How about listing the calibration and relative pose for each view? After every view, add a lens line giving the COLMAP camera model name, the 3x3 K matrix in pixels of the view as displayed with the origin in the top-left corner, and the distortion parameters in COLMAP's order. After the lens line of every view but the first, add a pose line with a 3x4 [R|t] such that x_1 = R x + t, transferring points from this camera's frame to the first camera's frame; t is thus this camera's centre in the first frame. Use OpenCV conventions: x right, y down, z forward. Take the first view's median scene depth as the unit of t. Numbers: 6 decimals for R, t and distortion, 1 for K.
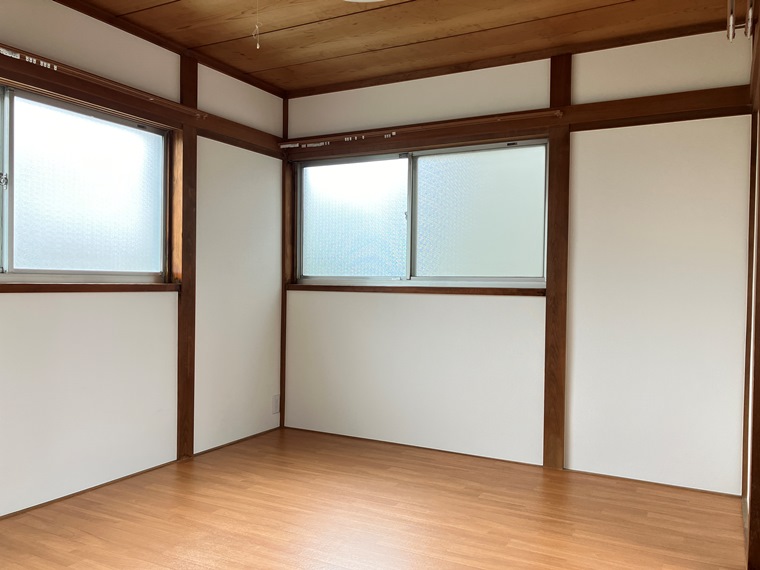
lens RADIAL K [[630.7, 0, 378.5], [0, 630.7, 289.3], [0, 0, 1]] dist [0.086703, -0.000758]
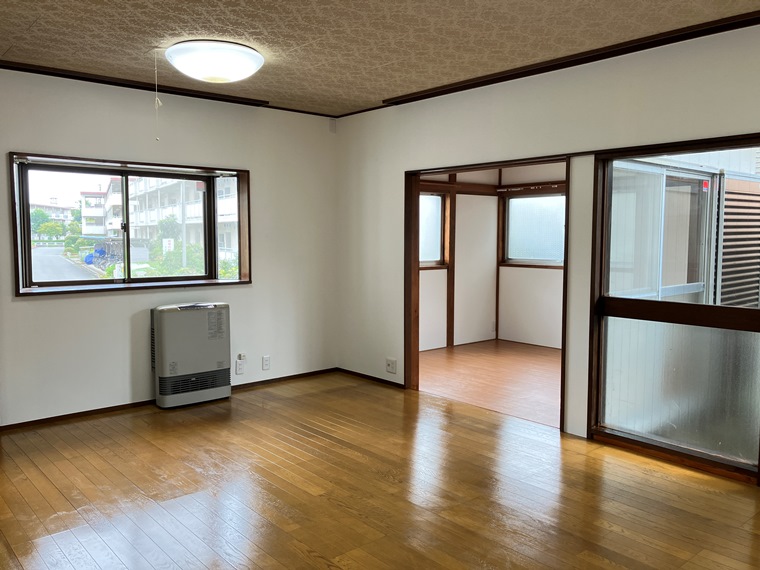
lens RADIAL K [[630.7, 0, 379.1], [0, 630.7, 287.1], [0, 0, 1]] dist [0.086703, -0.000758]
pose [[0.936501, 0.018767, -0.350163, 0.192648], [0.006531, 0.997460, 0.070925, -0.078001], [0.350605, -0.068708, 0.934000, -0.951830]]
